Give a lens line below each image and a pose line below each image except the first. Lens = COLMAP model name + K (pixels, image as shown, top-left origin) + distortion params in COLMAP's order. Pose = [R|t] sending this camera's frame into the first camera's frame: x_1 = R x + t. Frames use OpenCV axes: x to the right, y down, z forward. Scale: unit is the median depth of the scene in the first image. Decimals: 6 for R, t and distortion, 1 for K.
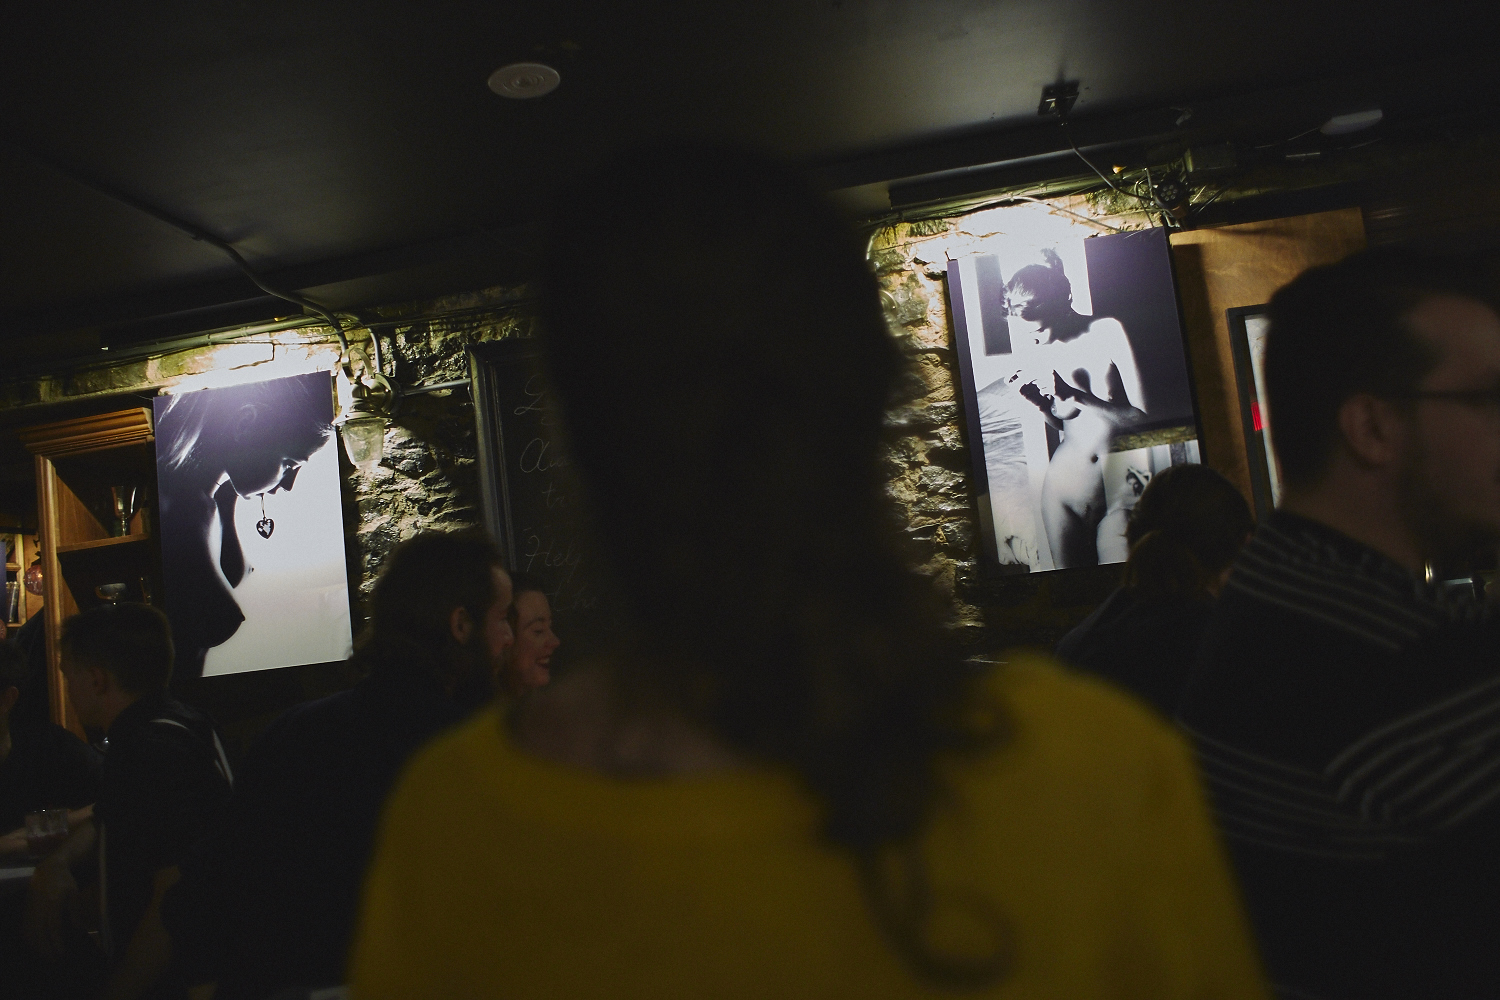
lens RADIAL K [[1241.5, 0, 750.0], [0, 1241.5, 500.0], [0, 0, 1]] dist [-0.065427, 0.004931]
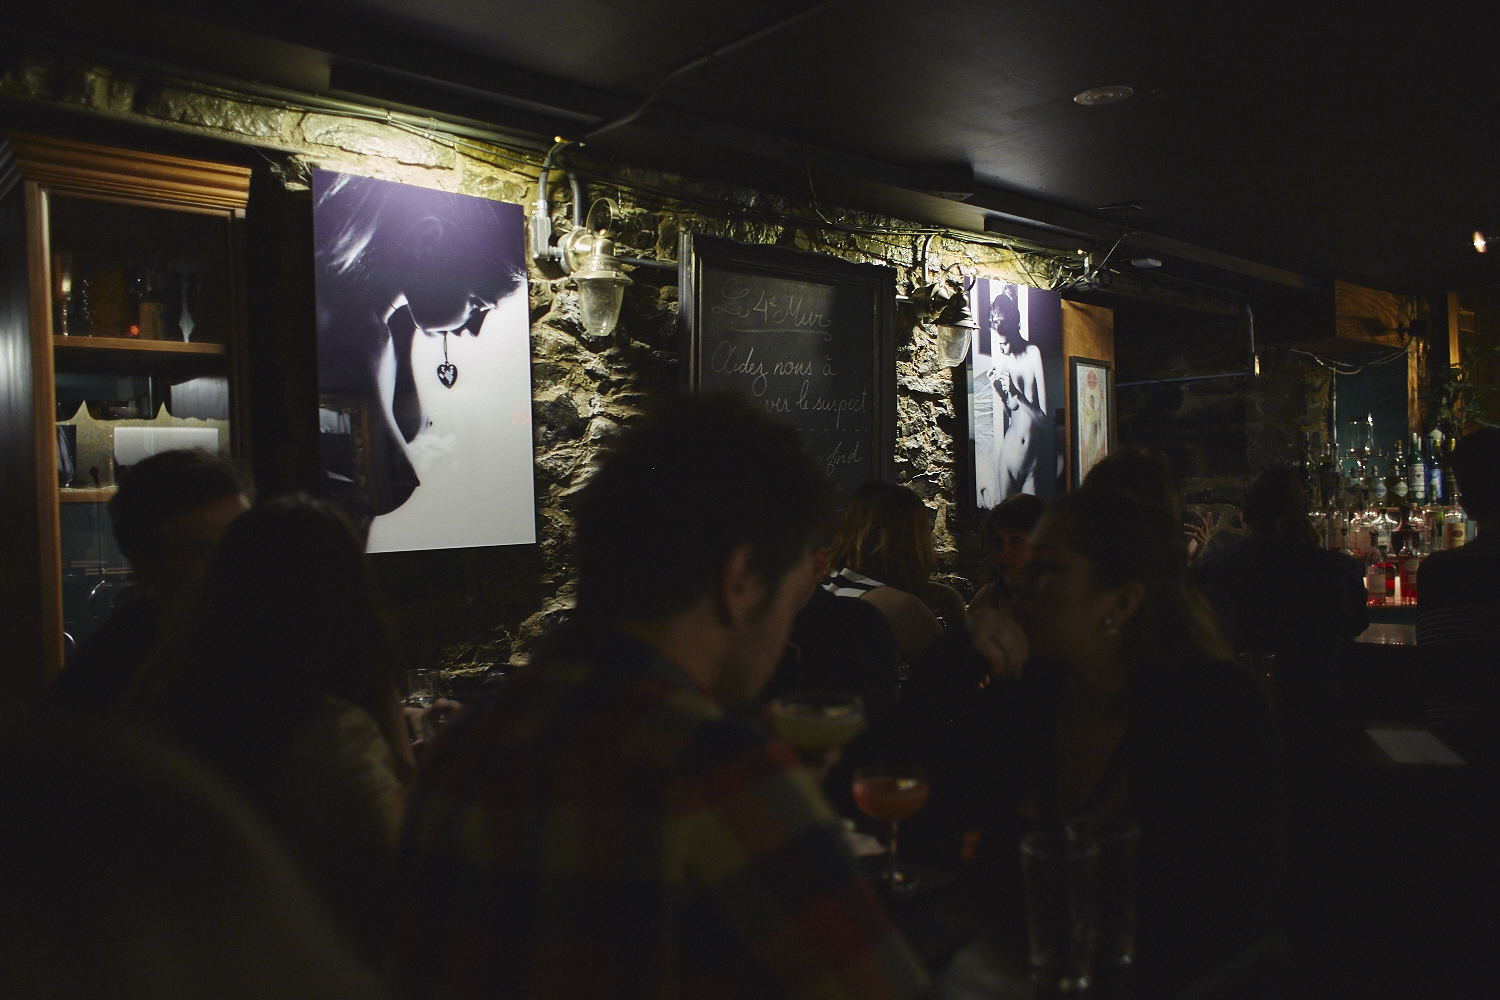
lens RADIAL K [[1241.5, 0, 750.0], [0, 1241.5, 500.0], [0, 0, 1]] dist [-0.065427, 0.004931]
pose [[0.579098, 0.097450, 0.809413, -0.937530], [-0.132768, 0.990849, -0.024305, 0.098493], [-0.804375, -0.093389, 0.586737, 0.355554]]
